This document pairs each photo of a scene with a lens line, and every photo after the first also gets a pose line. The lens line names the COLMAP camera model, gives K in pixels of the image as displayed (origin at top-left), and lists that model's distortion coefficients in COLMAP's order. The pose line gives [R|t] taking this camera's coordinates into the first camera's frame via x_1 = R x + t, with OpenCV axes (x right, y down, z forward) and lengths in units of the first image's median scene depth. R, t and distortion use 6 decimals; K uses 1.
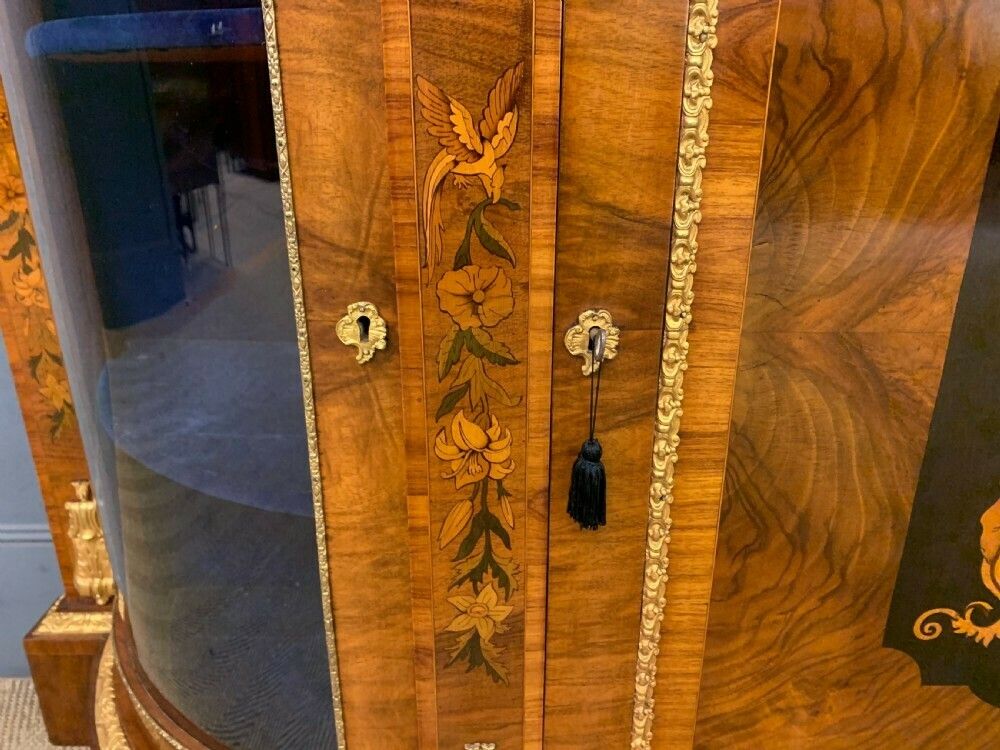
lens RADIAL K [[760.1, 0, 494.1], [0, 760.1, 369.3], [0, 0, 1]] dist [0.051897, -0.071066]
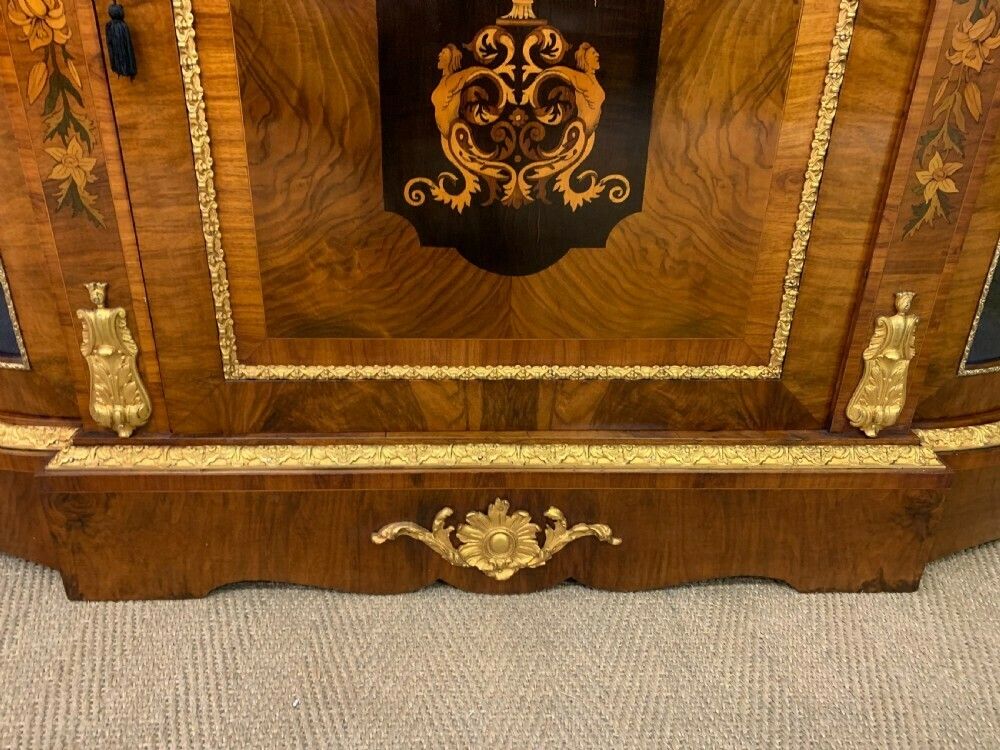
lens RADIAL K [[760.1, 0, 494.1], [0, 760.1, 369.3], [0, 0, 1]] dist [0.051897, -0.071066]
pose [[0.999093, 0.015184, 0.039771, 0.696752], [-0.018303, 0.996685, 0.079270, 0.570757], [-0.038436, -0.079926, 0.996060, -0.433130]]
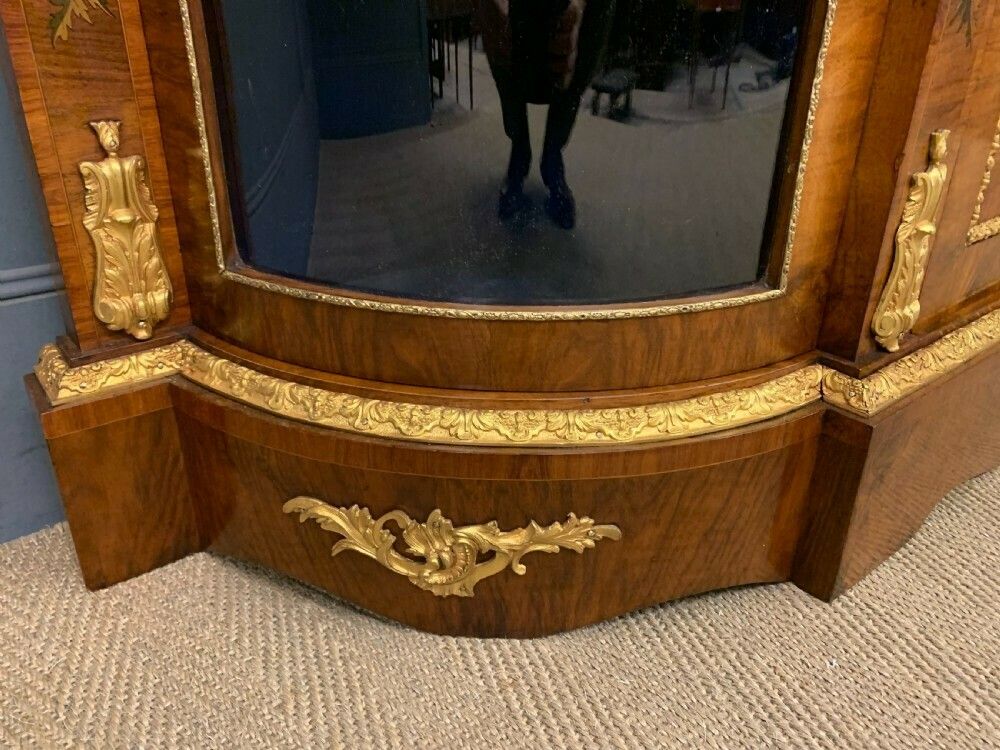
lens RADIAL K [[760.1, 0, 494.1], [0, 760.1, 369.3], [0, 0, 1]] dist [0.051897, -0.071066]
pose [[0.797305, -0.250304, 0.549230, -1.219014], [0.210585, 0.968137, 0.135513, 0.581229], [-0.565649, 0.007614, 0.824611, 0.552097]]
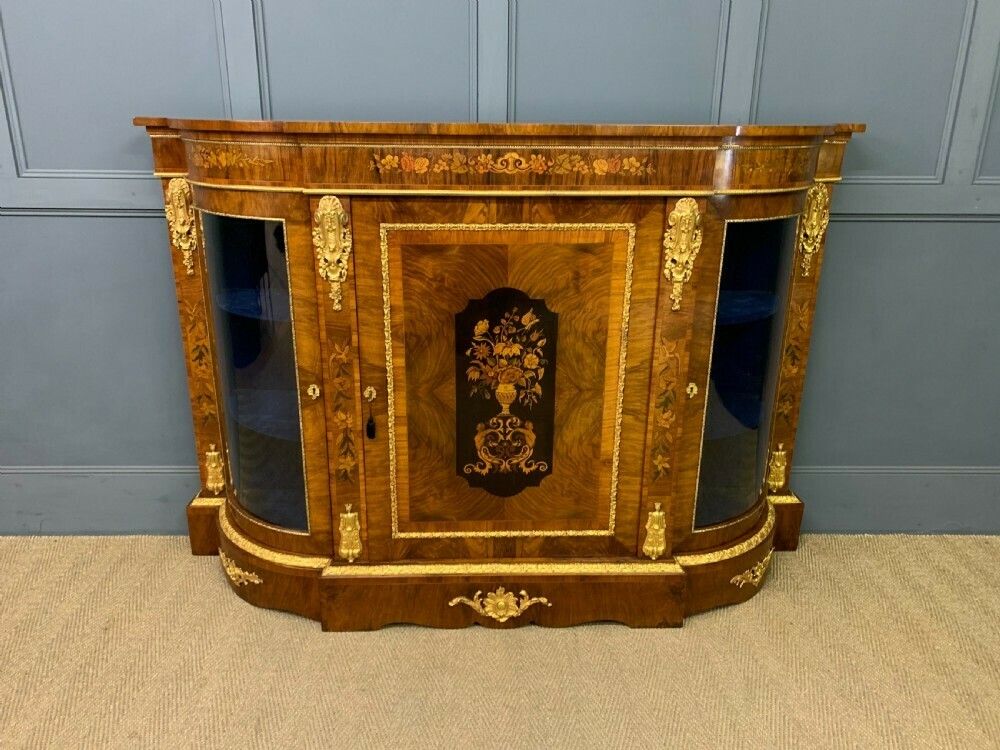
lens RADIAL K [[741.3, 0, 495.7], [0, 741.3, 383.3], [0, 0, 1]] dist [0.097831, -0.137655]
pose [[0.999765, 0.008935, 0.019766, 0.663126], [-0.008264, 0.999396, -0.033759, 0.034096], [-0.020056, 0.033588, 0.999235, -2.817683]]
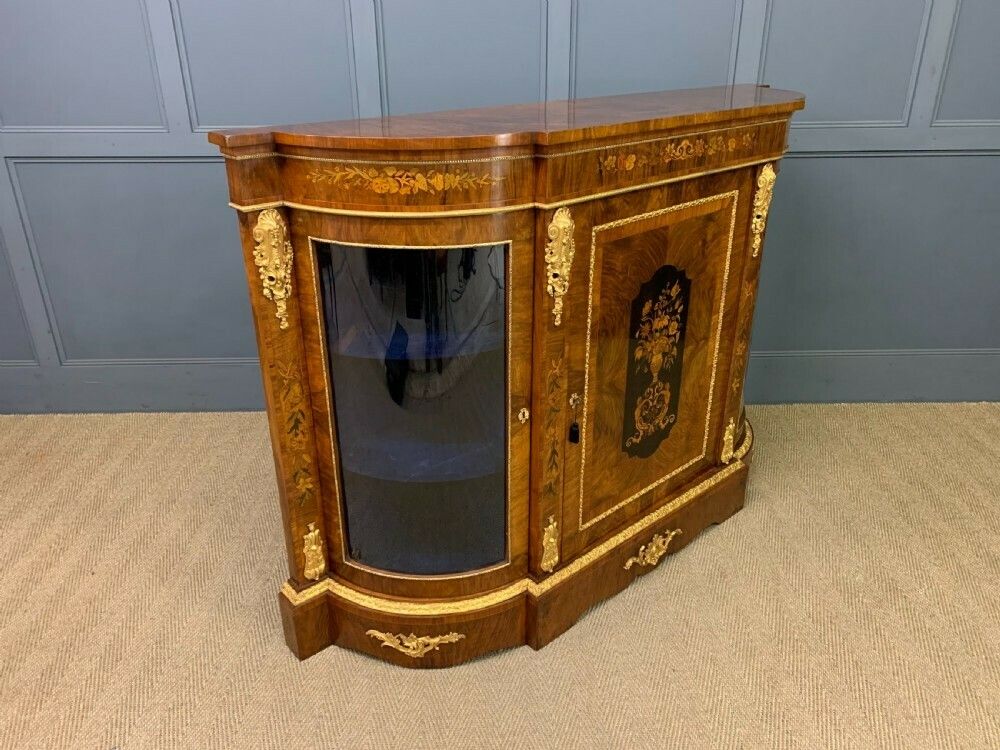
lens RADIAL K [[741.3, 0, 495.7], [0, 741.3, 383.3], [0, 0, 1]] dist [0.097831, -0.137655]
pose [[0.758471, -0.275287, 0.590710, -2.279240], [0.240474, 0.960662, 0.138927, -0.705427], [-0.605718, 0.036678, 0.794834, -1.760684]]
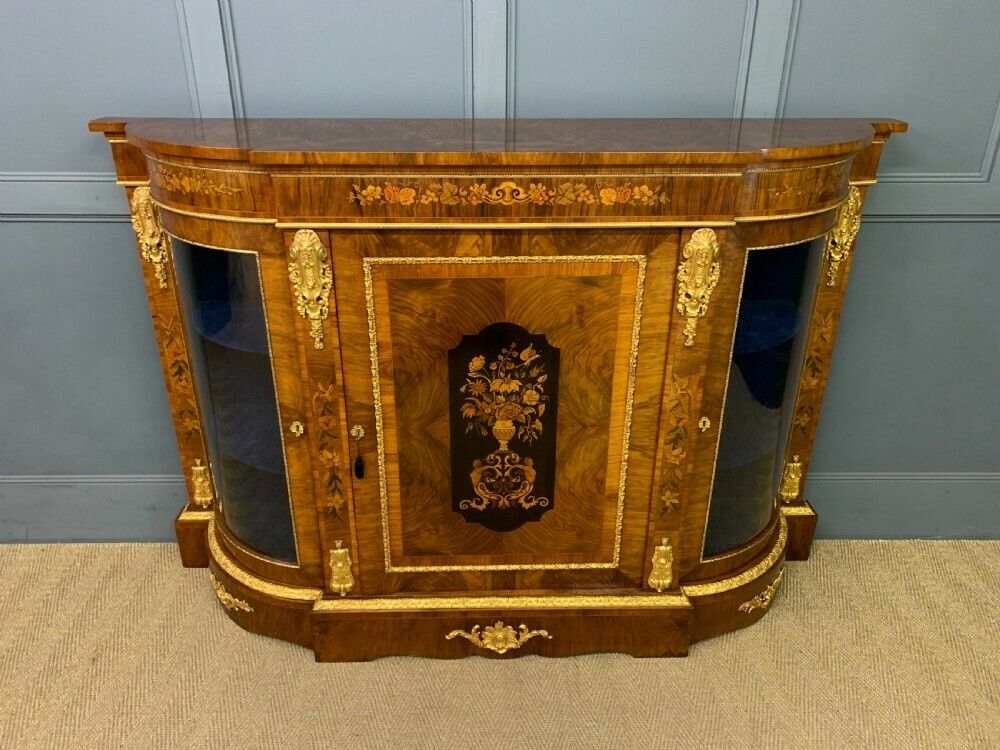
lens RADIAL K [[742.0, 0, 498.2], [0, 742.0, 373.1], [0, 0, 1]] dist [0.083451, -0.102992]
pose [[0.999910, 0.005473, 0.012233, 0.718669], [-0.006364, 0.997236, 0.074030, -0.564277], [-0.011794, -0.074101, 0.997181, -2.532089]]
